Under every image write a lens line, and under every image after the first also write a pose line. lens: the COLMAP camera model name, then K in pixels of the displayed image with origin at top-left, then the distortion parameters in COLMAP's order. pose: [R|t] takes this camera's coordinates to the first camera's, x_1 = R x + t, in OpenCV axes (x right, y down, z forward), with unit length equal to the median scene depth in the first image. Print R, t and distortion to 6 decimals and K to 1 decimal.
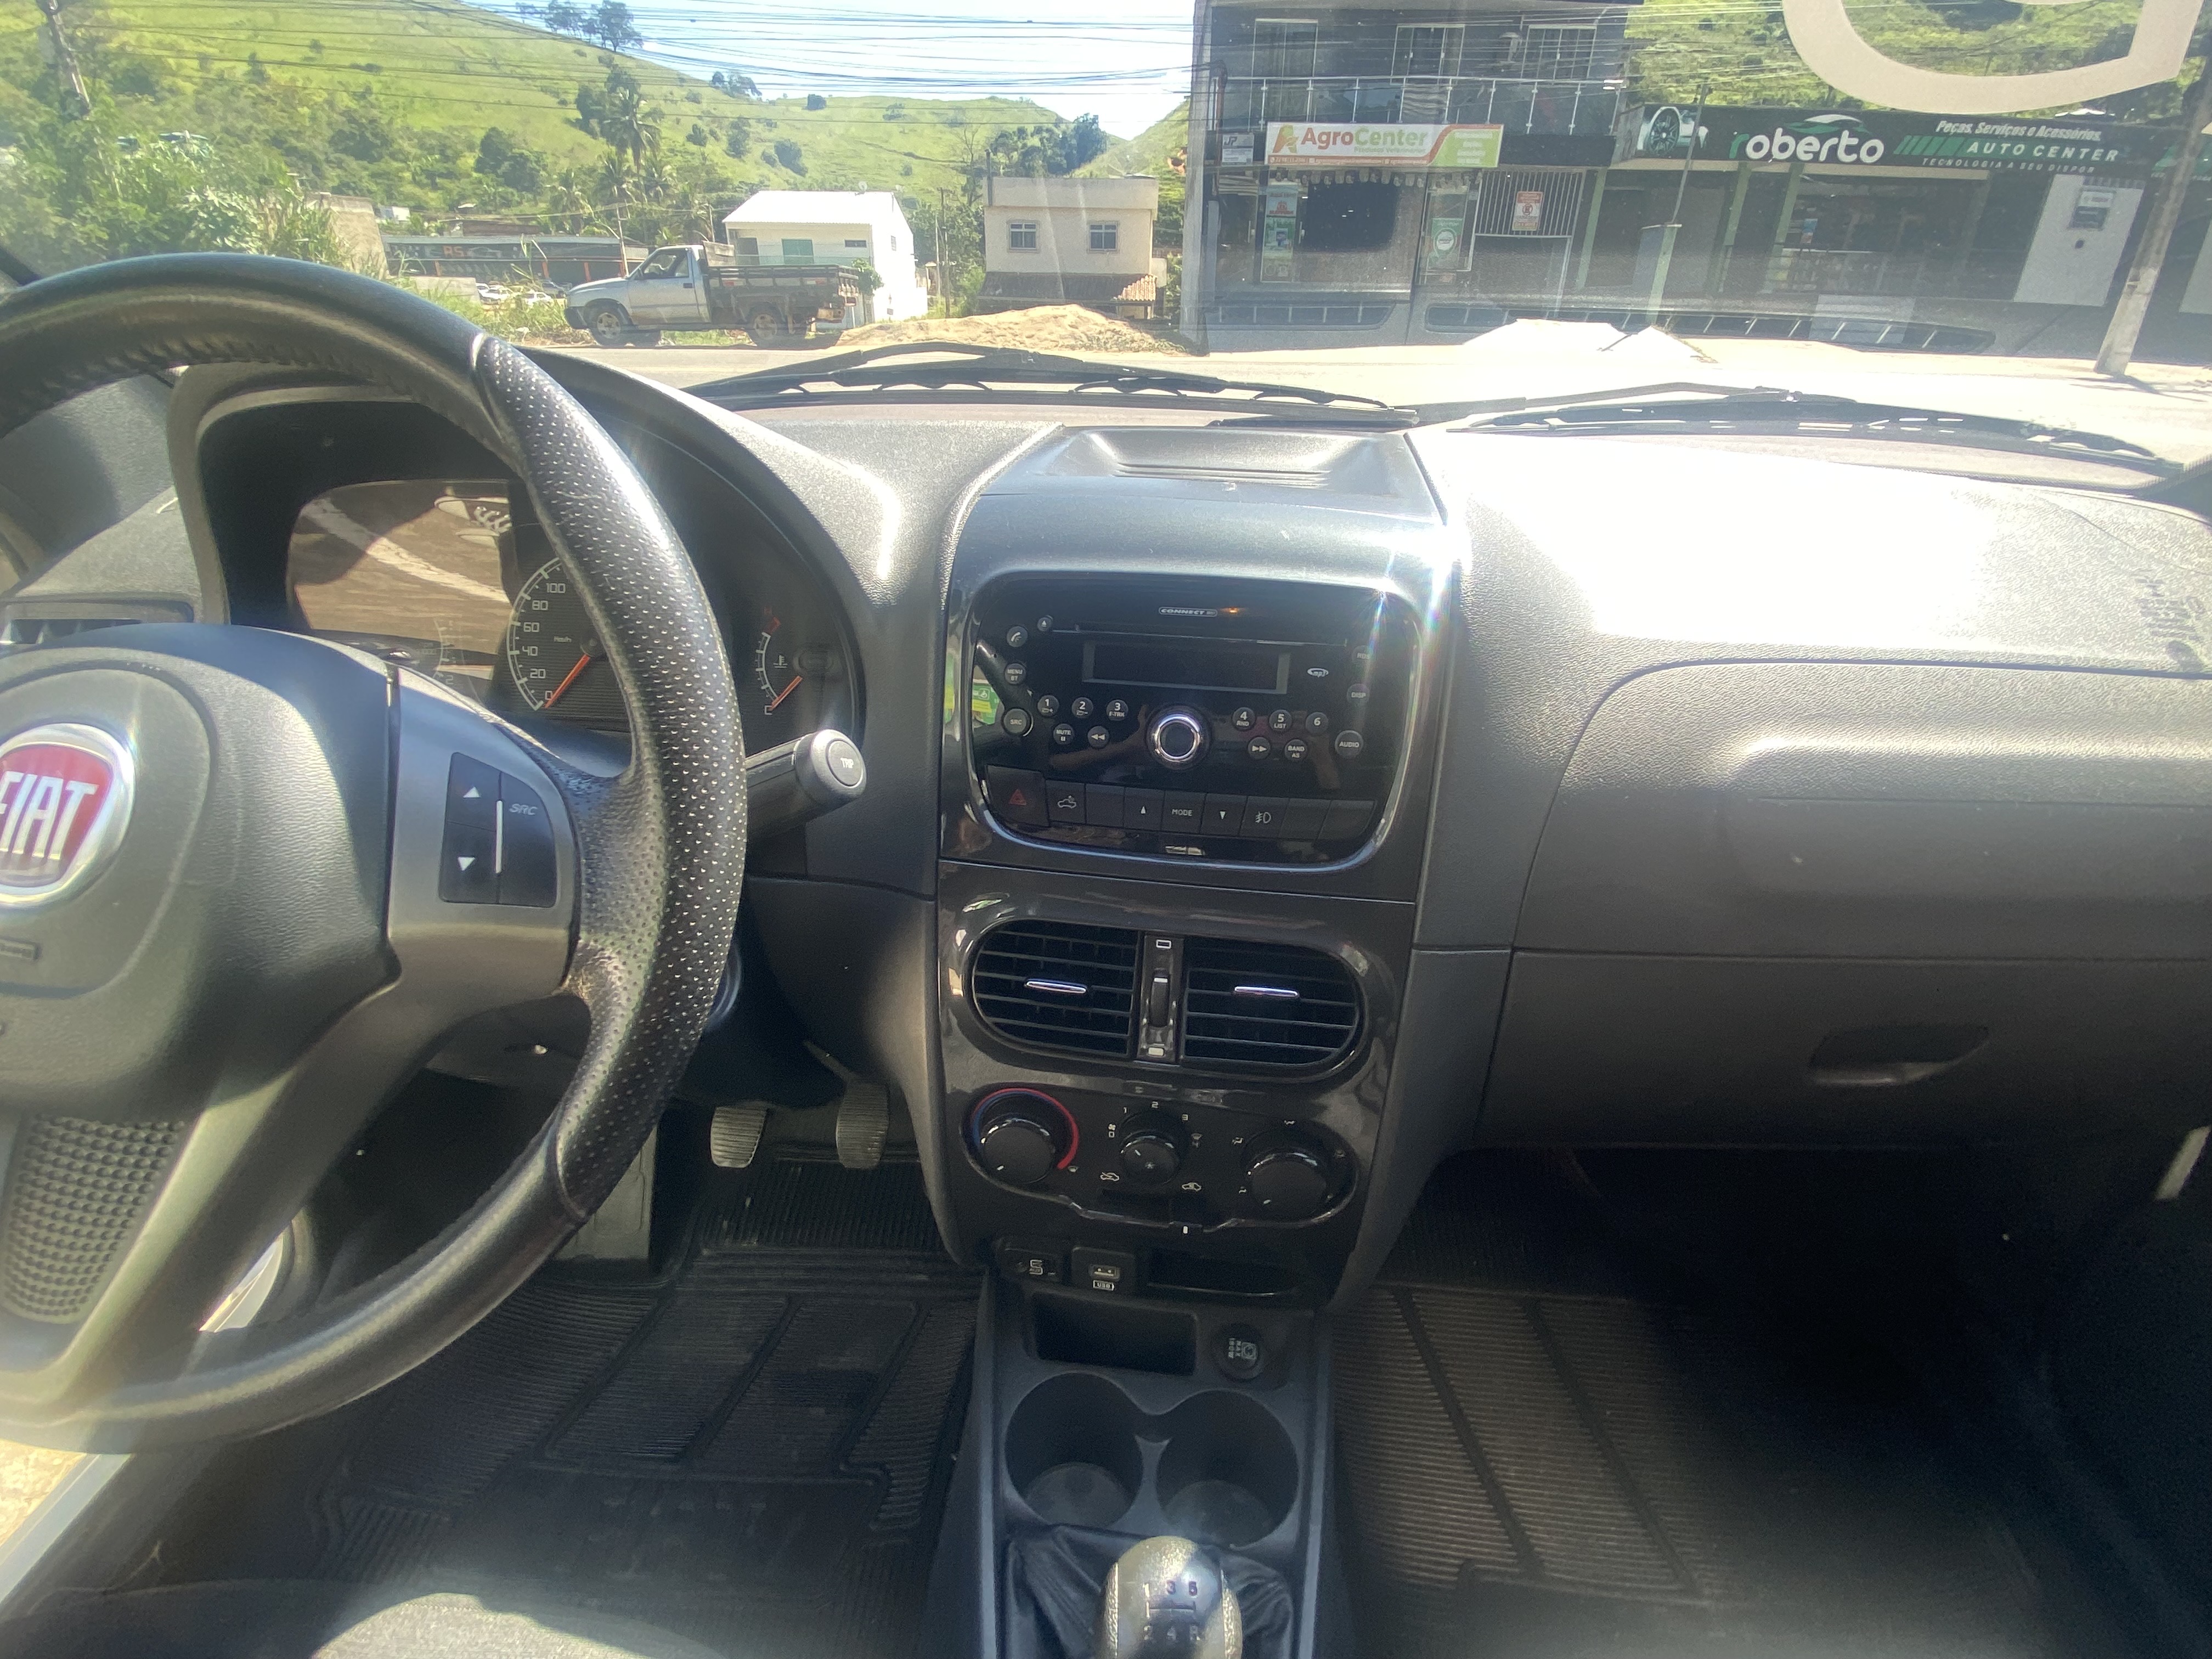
lens RADIAL K [[1036.0, 0, 1110.3], [0, 1036.0, 826.5], [0, 0, 1]] dist [0.023730, -0.024569]
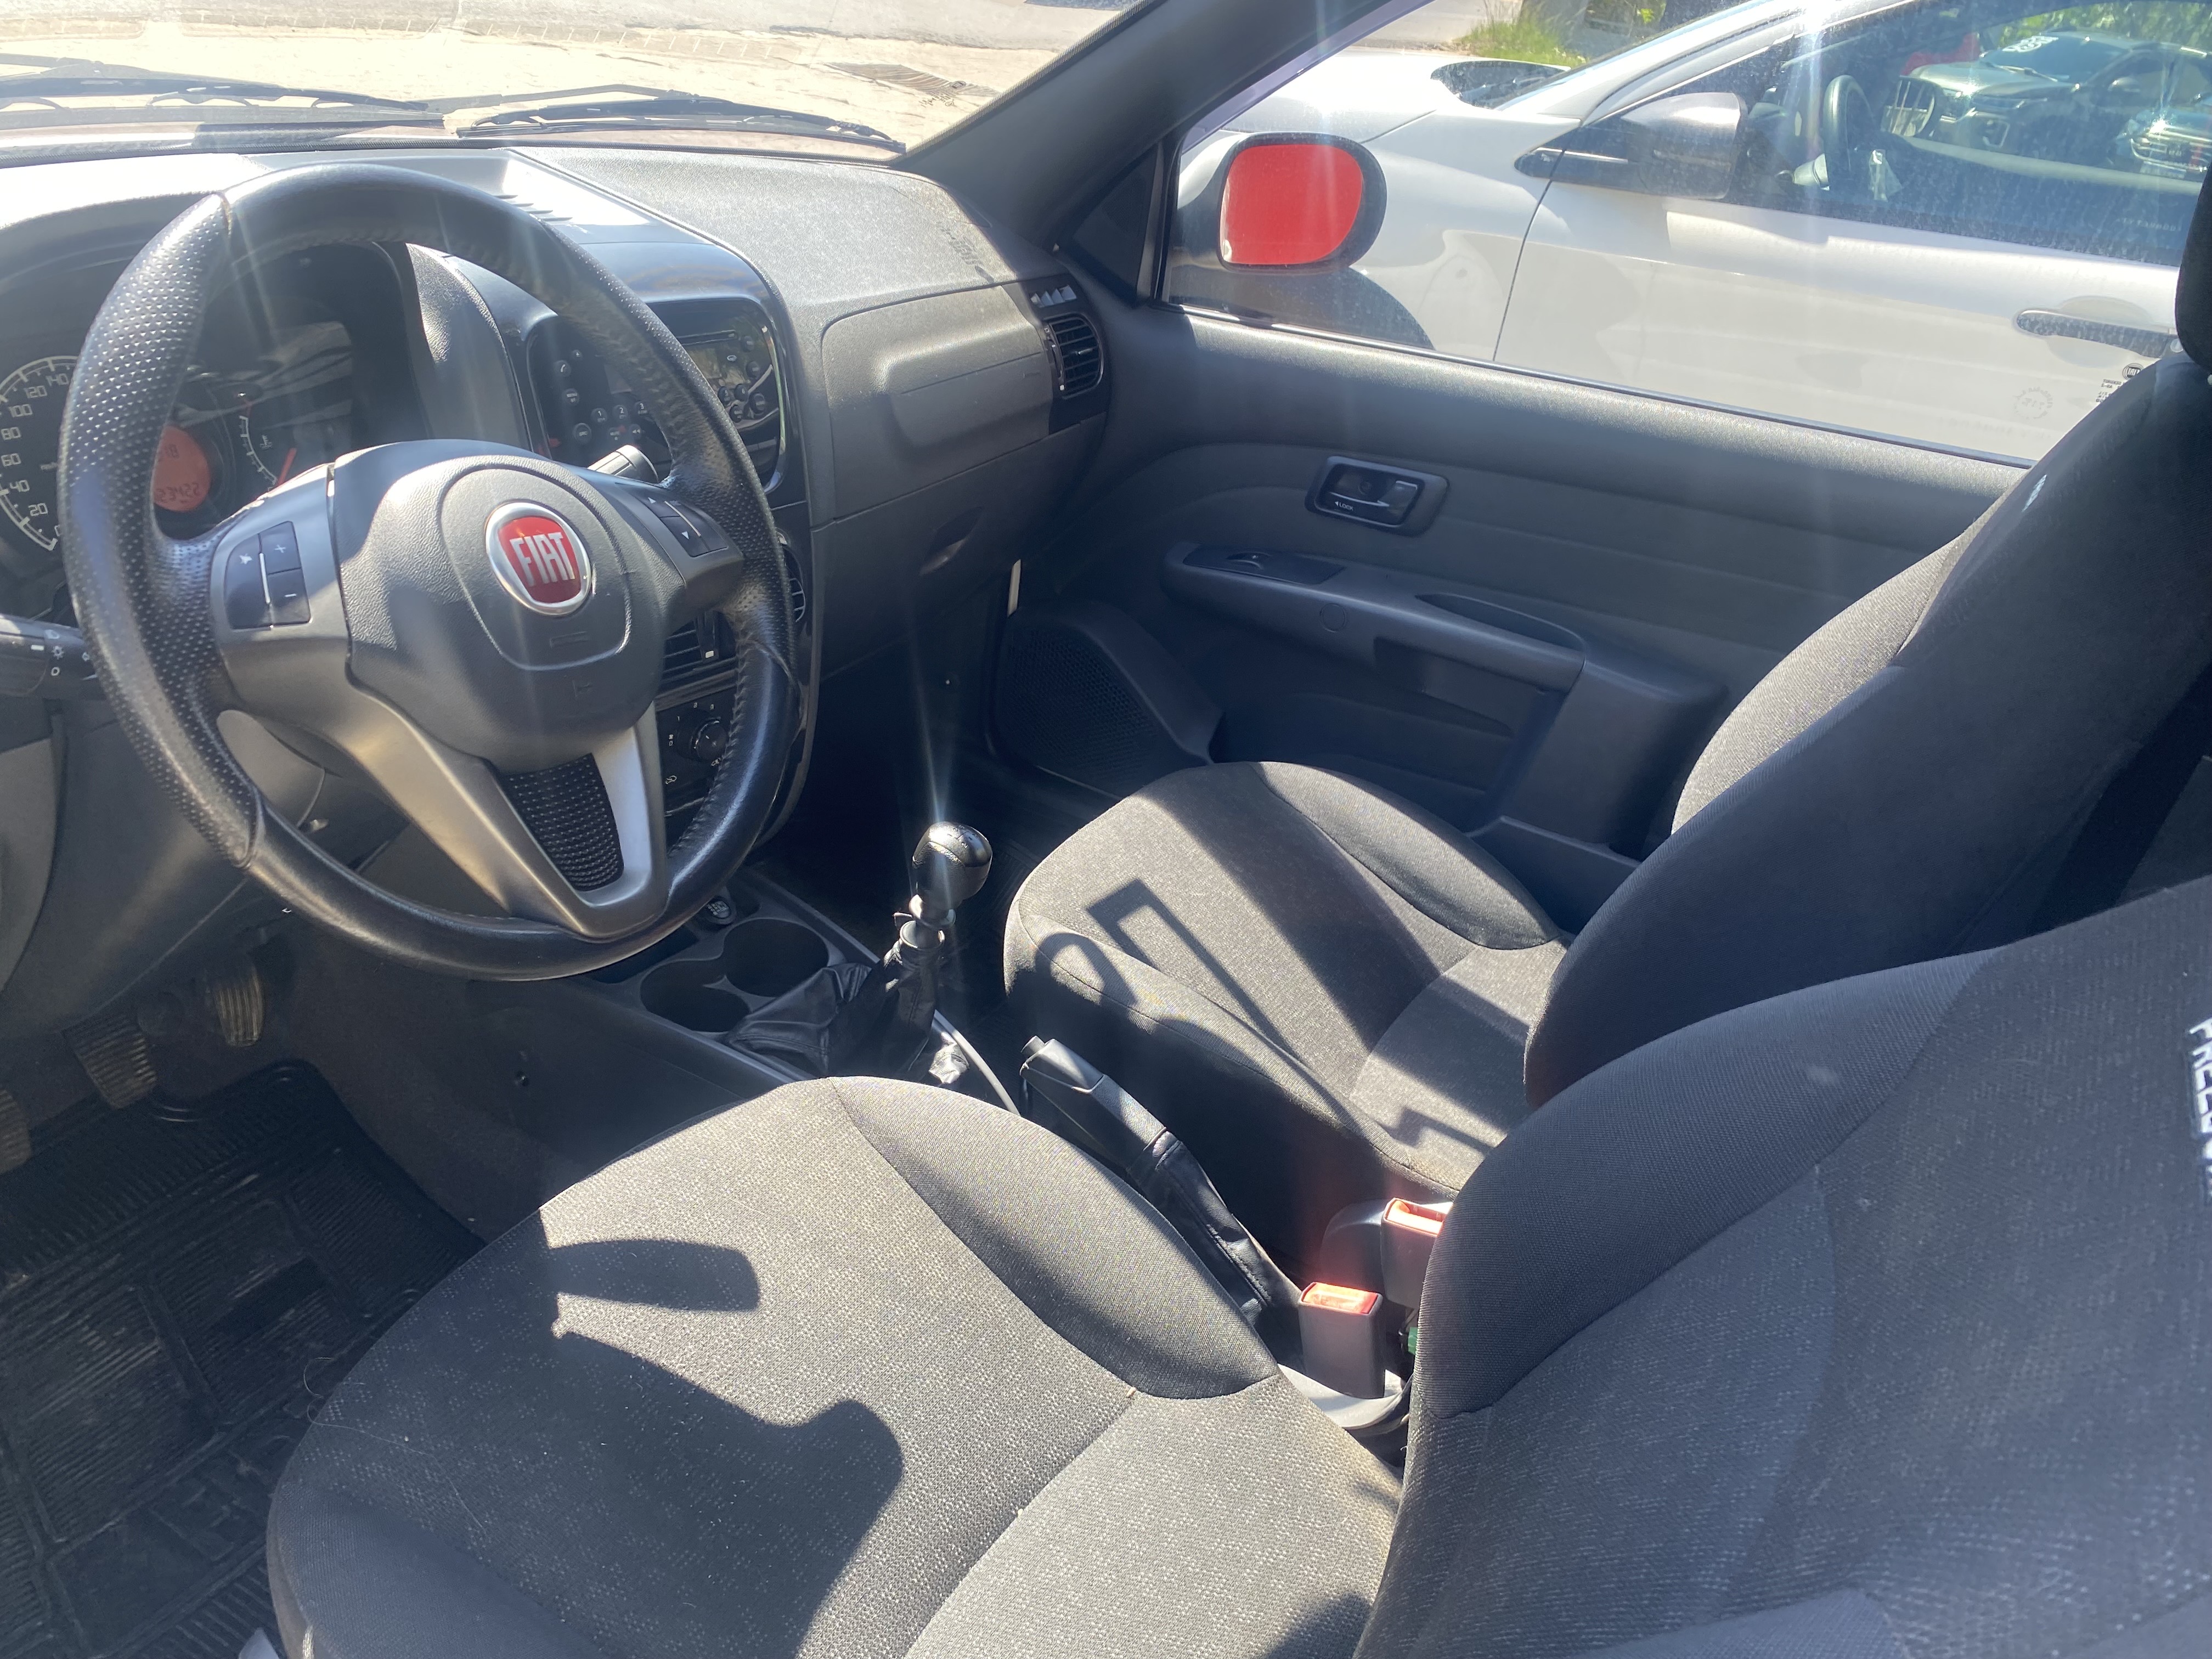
lens RADIAL K [[1677.7, 0, 1062.1], [0, 1677.7, 853.3], [0, 0, 1]] dist [0.057852, -0.097910]
pose [[0.446315, -0.393653, 0.803642, -1.660128], [0.264748, 0.915932, 0.301625, -0.093989], [-0.854817, 0.078143, 0.513013, -0.543364]]
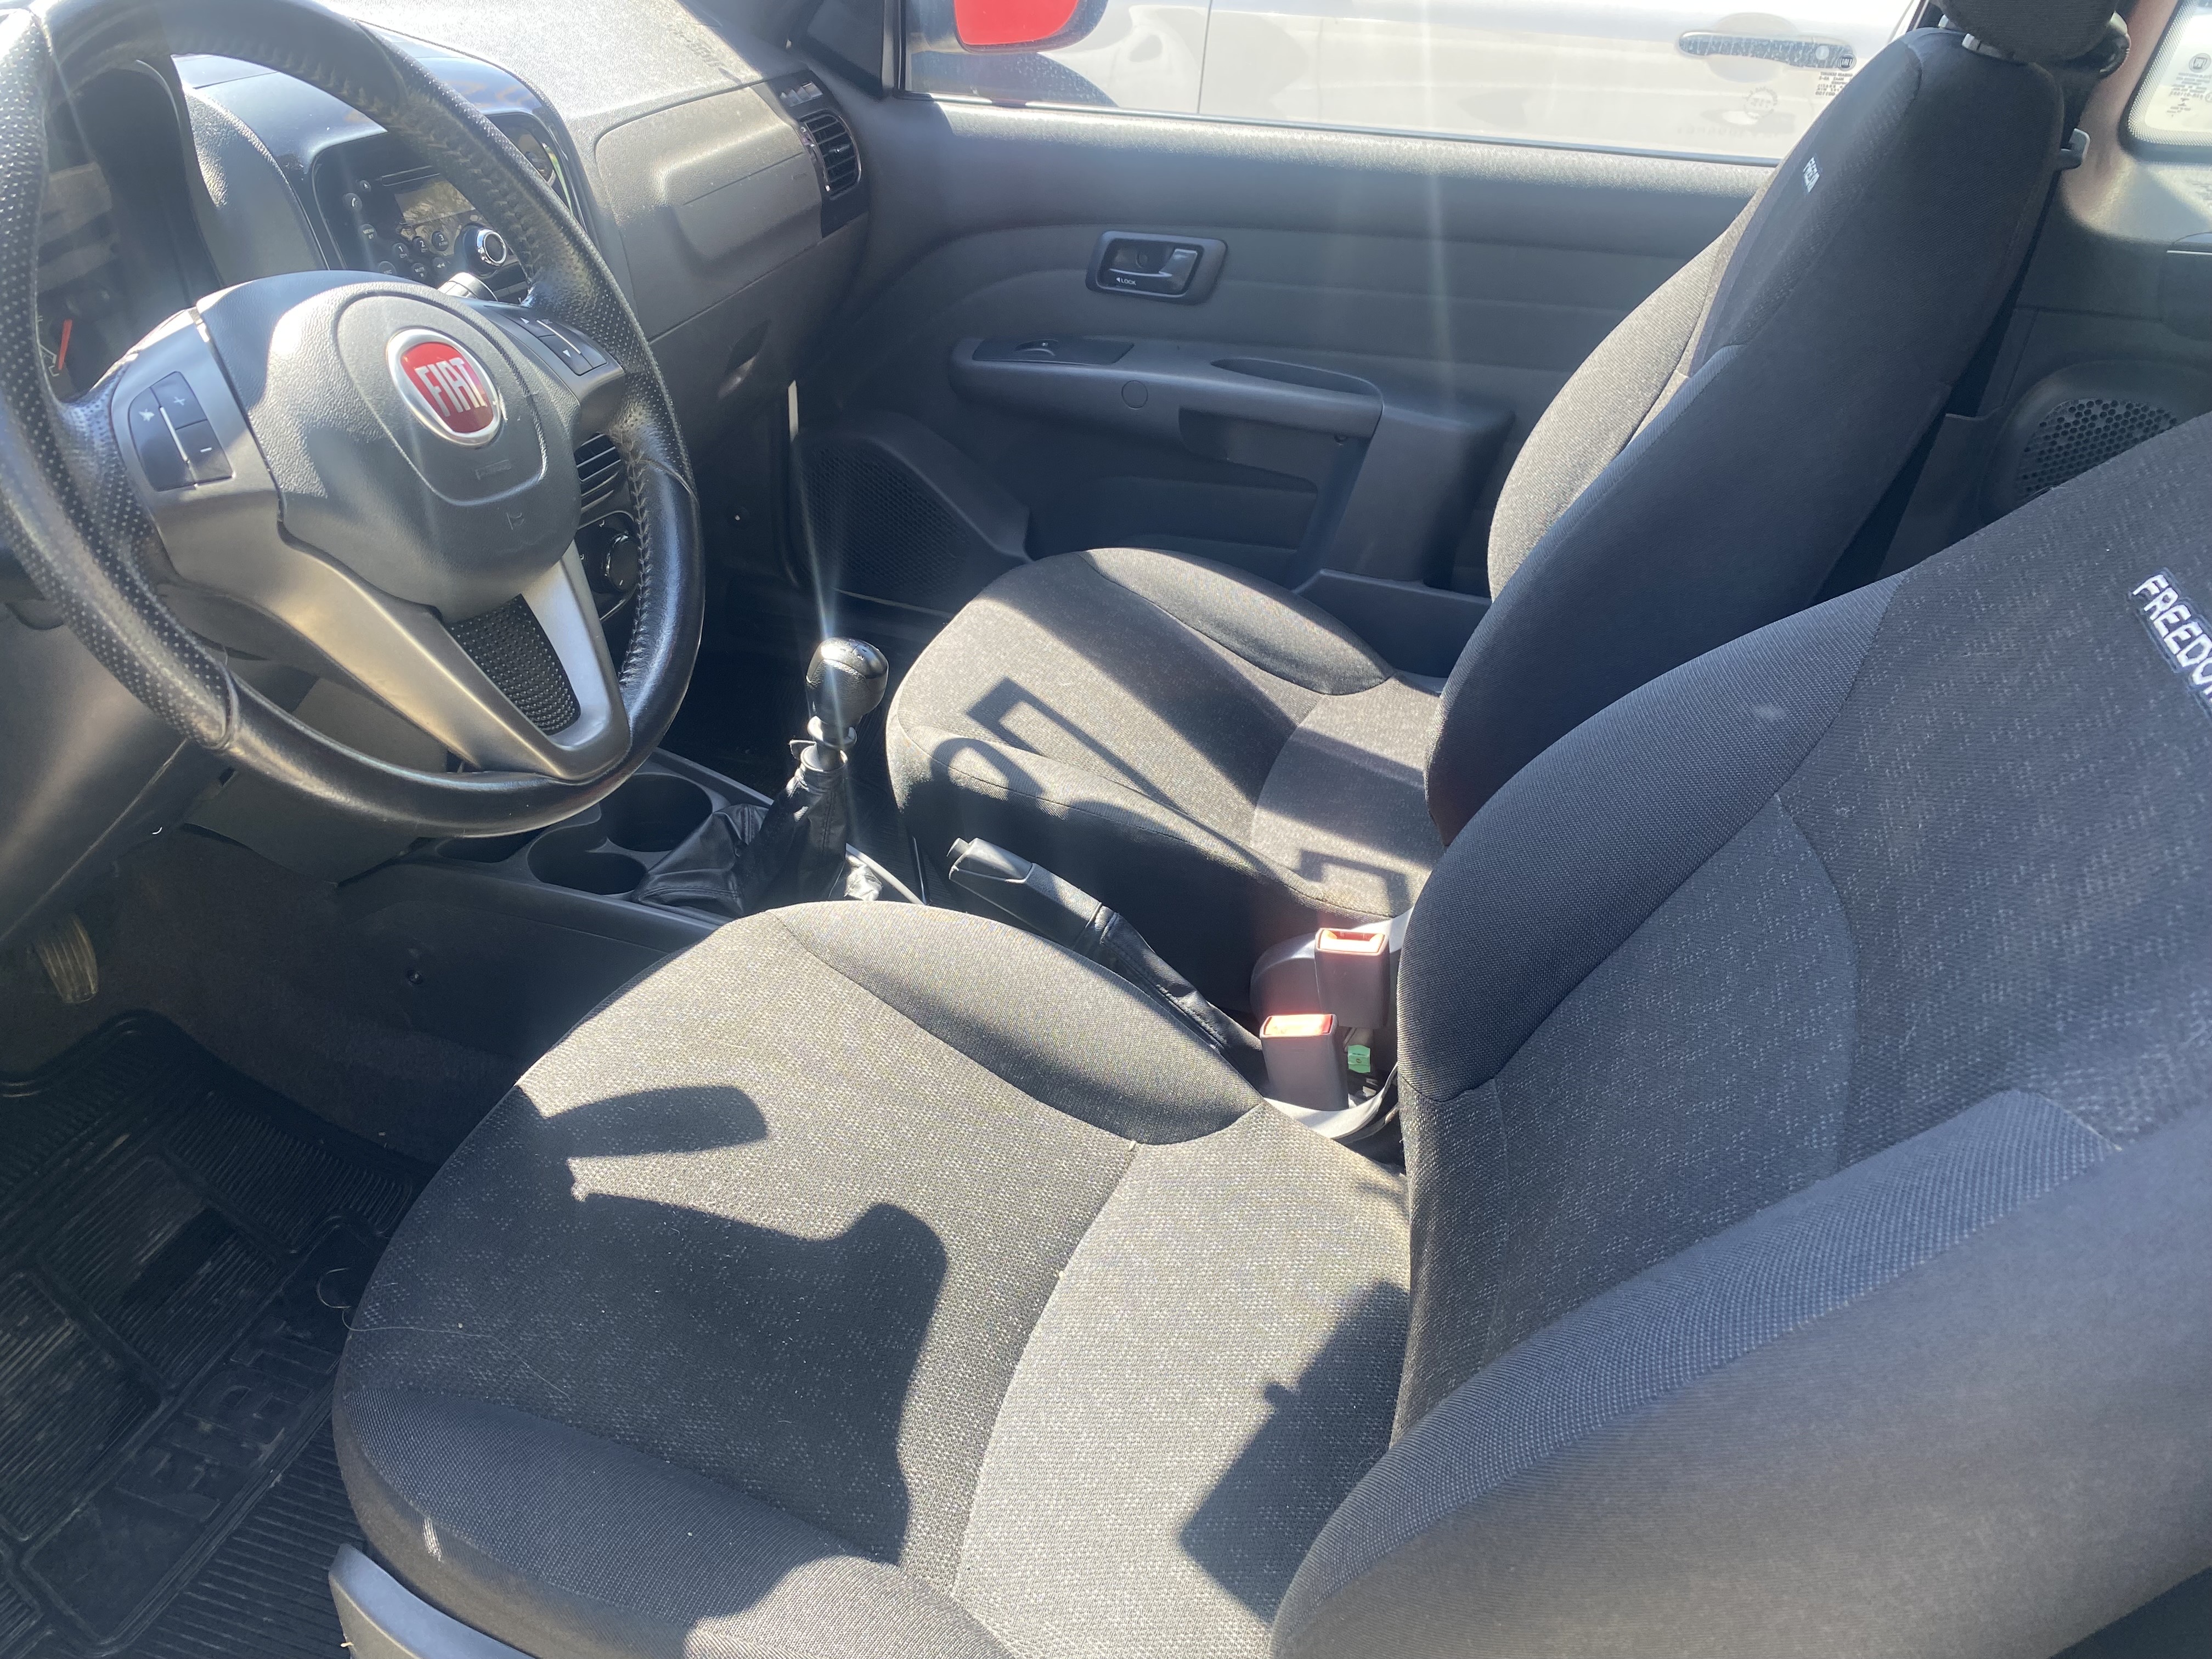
lens RADIAL K [[1679.5, 0, 1106.0], [0, 1679.5, 829.5], [0, 0, 1]] dist [0.028427, -0.037622]
pose [[0.226728, -0.517433, 0.825141, -1.776780], [0.343052, 0.835338, 0.429566, -0.110447], [-0.911543, 0.185671, 0.366901, -0.346194]]
